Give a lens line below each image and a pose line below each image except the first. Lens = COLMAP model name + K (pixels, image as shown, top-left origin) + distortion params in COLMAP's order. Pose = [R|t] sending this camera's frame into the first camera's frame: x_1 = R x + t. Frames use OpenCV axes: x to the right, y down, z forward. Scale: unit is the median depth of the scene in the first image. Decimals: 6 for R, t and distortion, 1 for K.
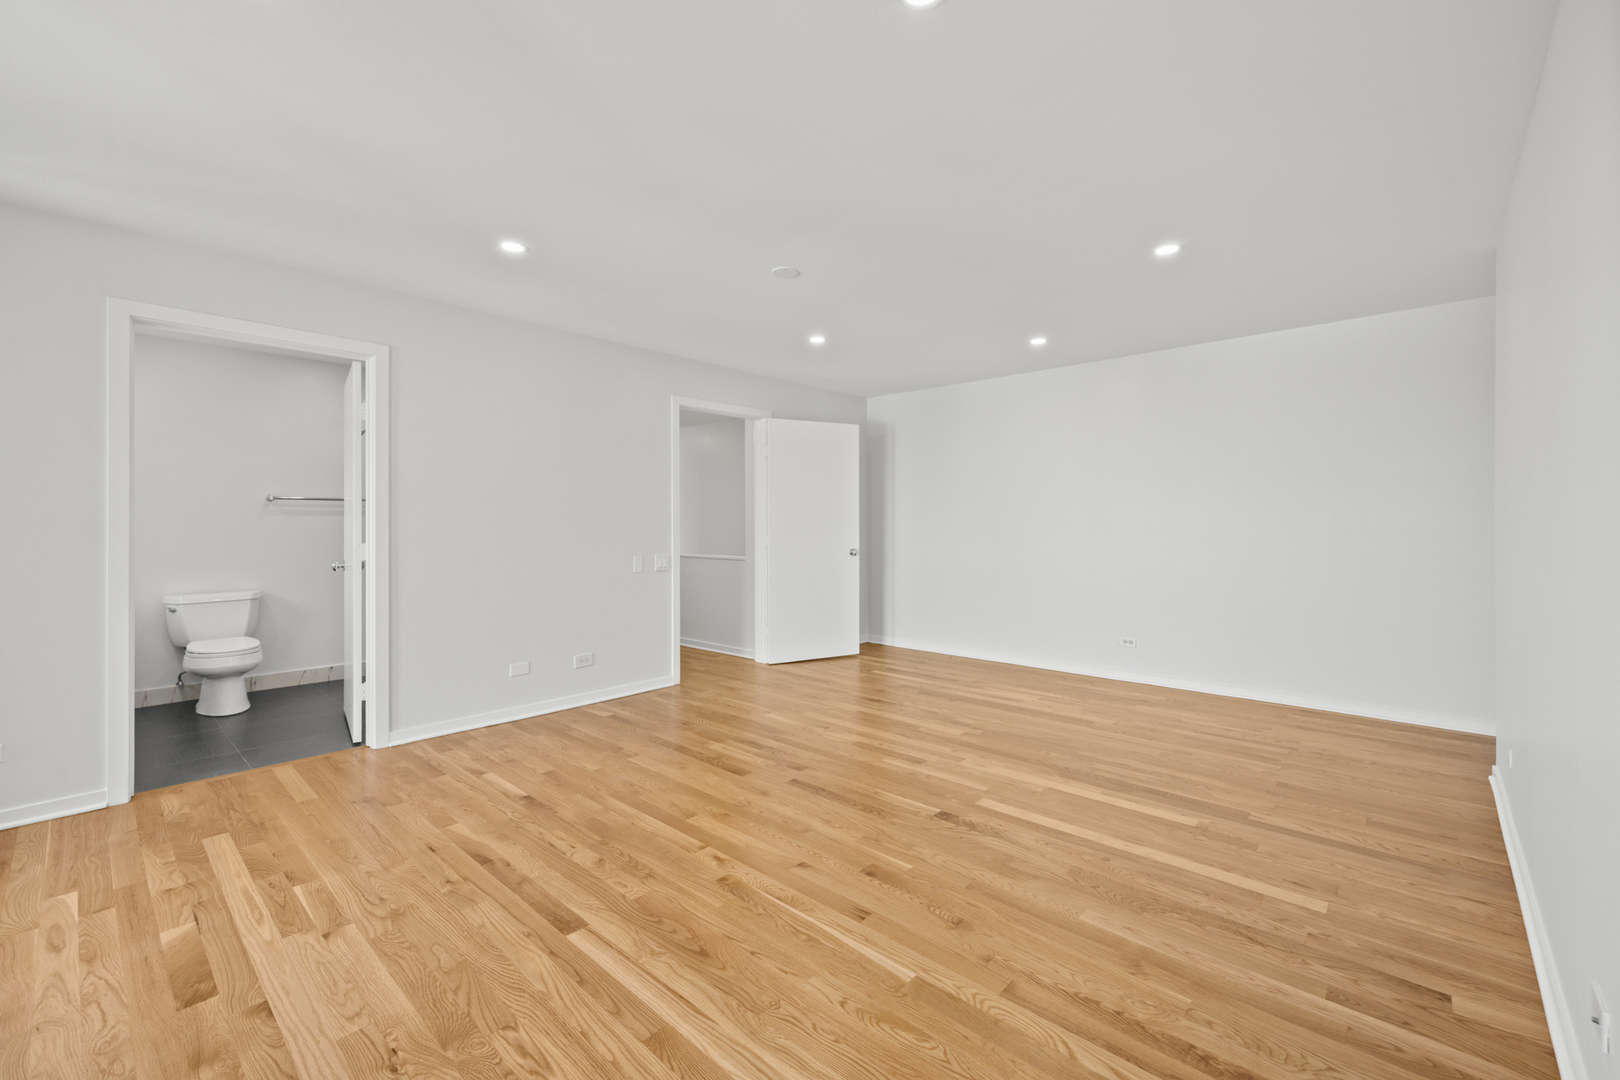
lens RADIAL K [[665.4, 0, 805.8], [0, 665.4, 534.0], [0, 0, 1]] dist [0.015479, -0.000272]
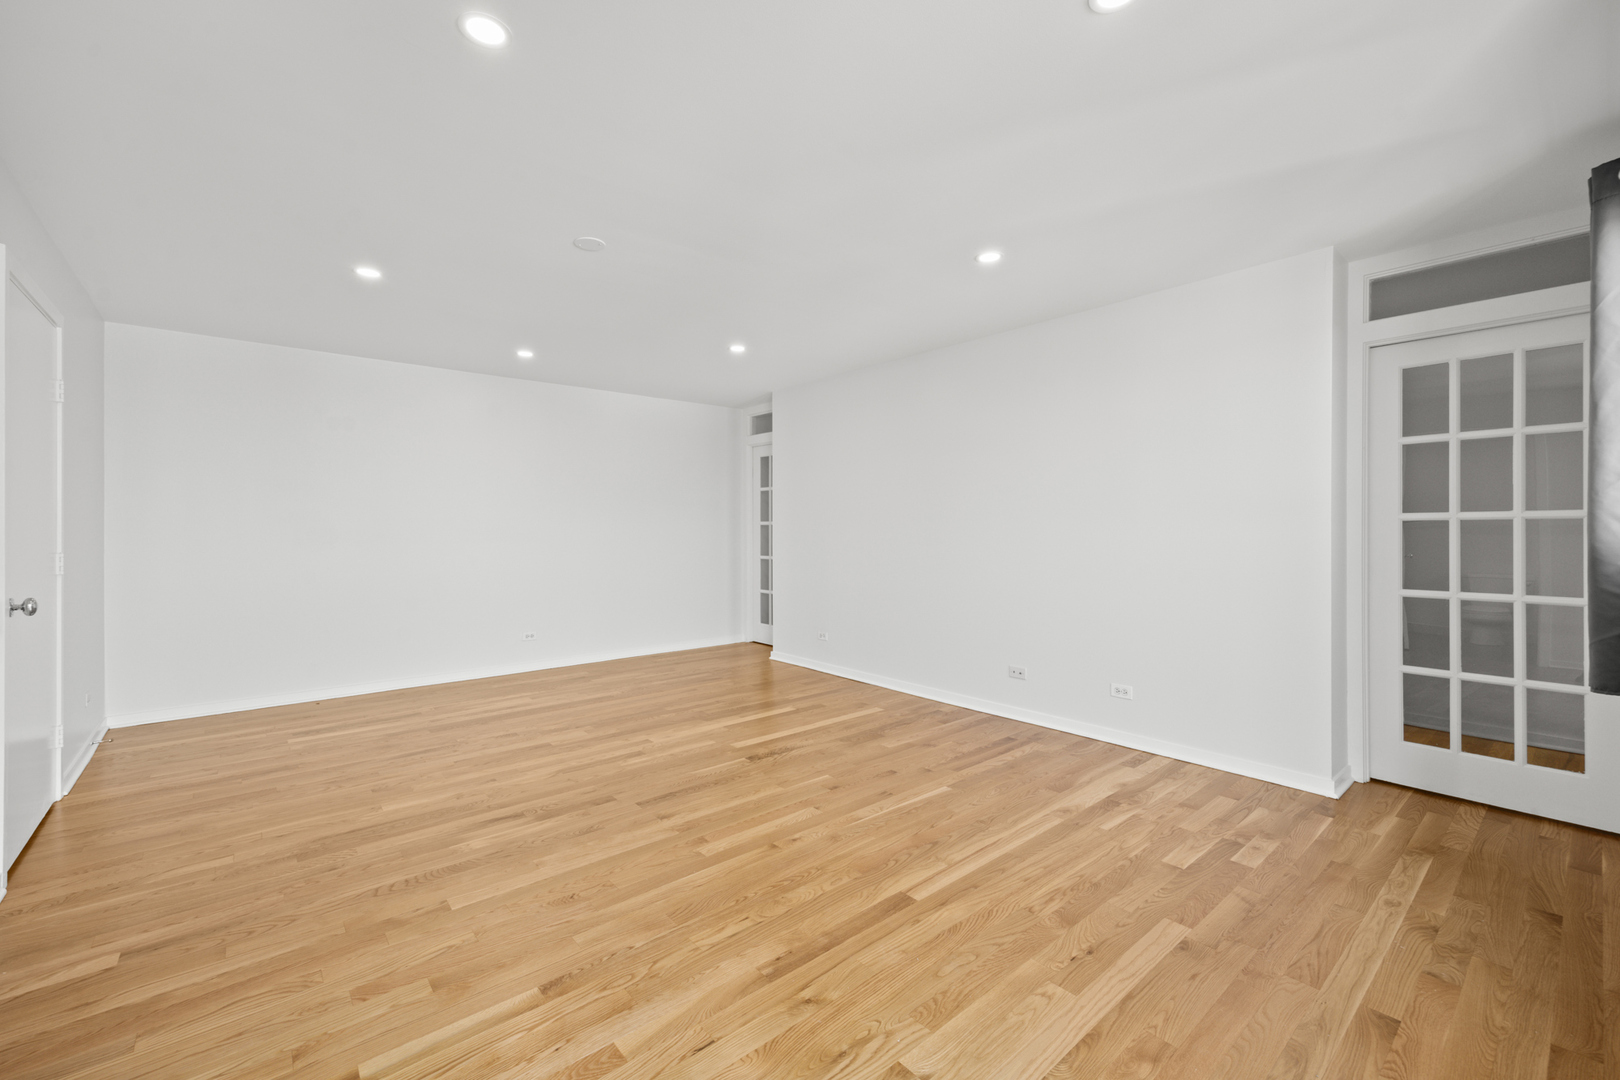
lens RADIAL K [[665.4, 0, 805.8], [0, 665.4, 534.0], [0, 0, 1]] dist [0.015479, -0.000272]
pose [[0.123601, -0.003964, 0.992324, -1.008837], [0.014601, 0.999891, 0.002176, -0.009220], [-0.992225, 0.014220, 0.123646, 0.708906]]
